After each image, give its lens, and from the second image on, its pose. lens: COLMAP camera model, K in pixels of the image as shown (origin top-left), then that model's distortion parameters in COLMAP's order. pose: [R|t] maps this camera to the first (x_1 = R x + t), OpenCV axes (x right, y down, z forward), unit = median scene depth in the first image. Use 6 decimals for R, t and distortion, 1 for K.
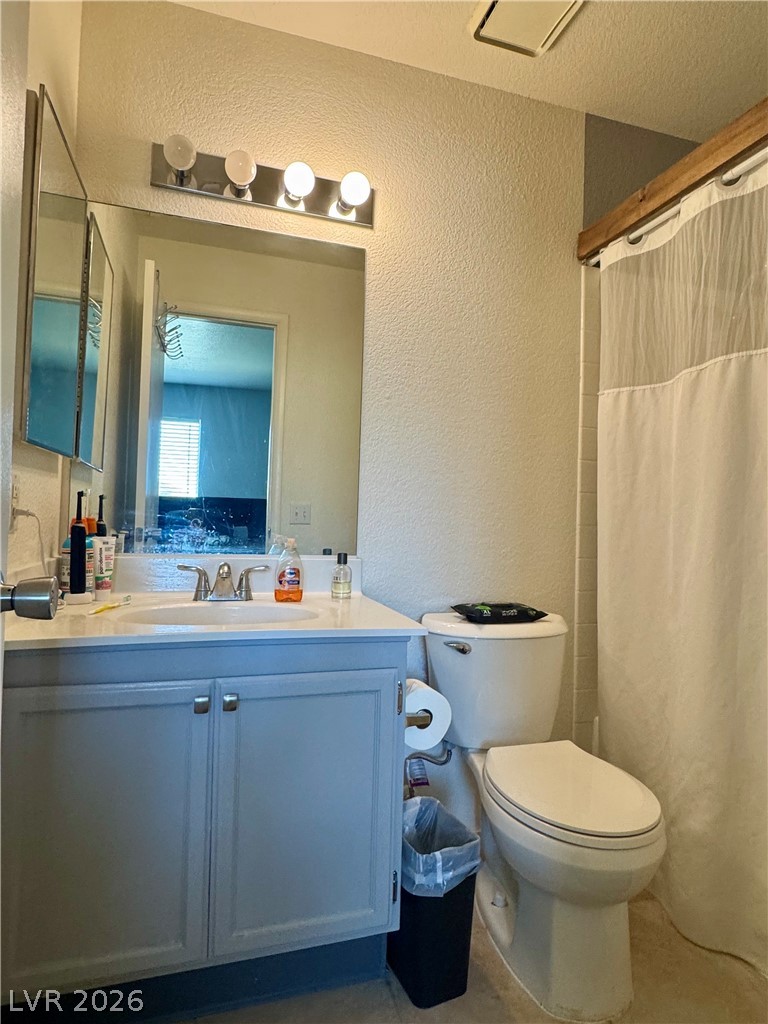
lens RADIAL K [[588.7, 0, 384.6], [0, 588.7, 510.2], [0, 0, 1]] dist [-0.002149, -0.001513]
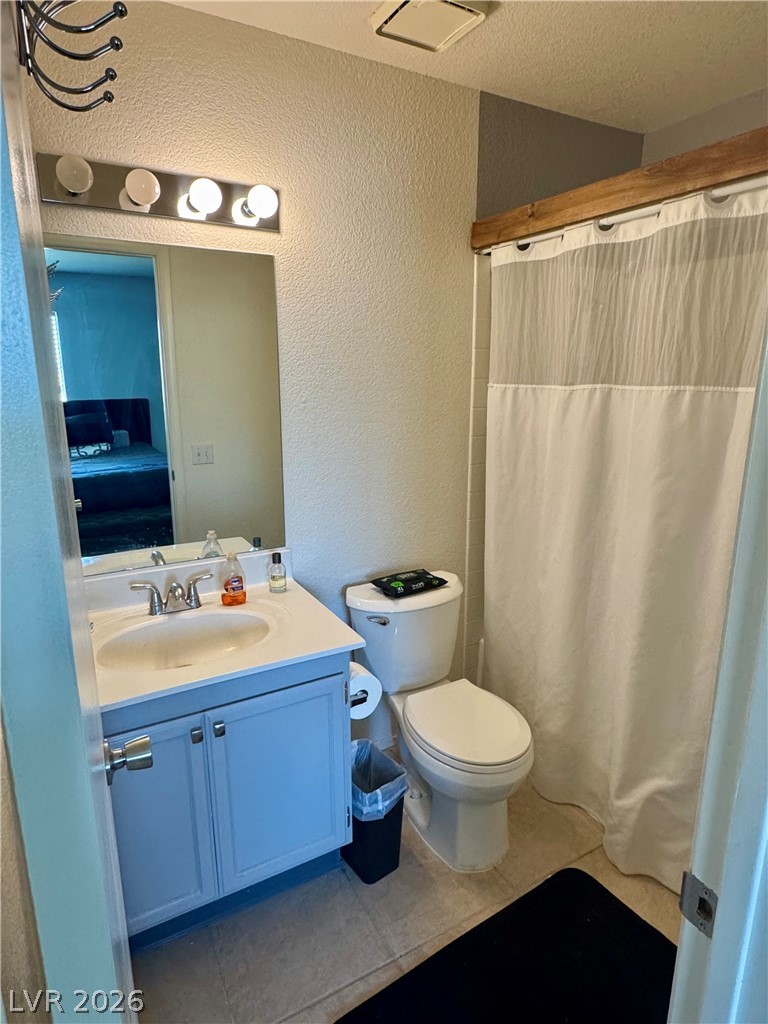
lens RADIAL K [[588.7, 0, 383.5], [0, 588.7, 509.8], [0, 0, 1]] dist [-0.002149, -0.001513]
pose [[0.977855, -0.076876, 0.194655, -0.085847], [0.026505, 0.968093, 0.249185, -0.293128], [-0.207601, -0.238507, 0.948692, -0.108353]]
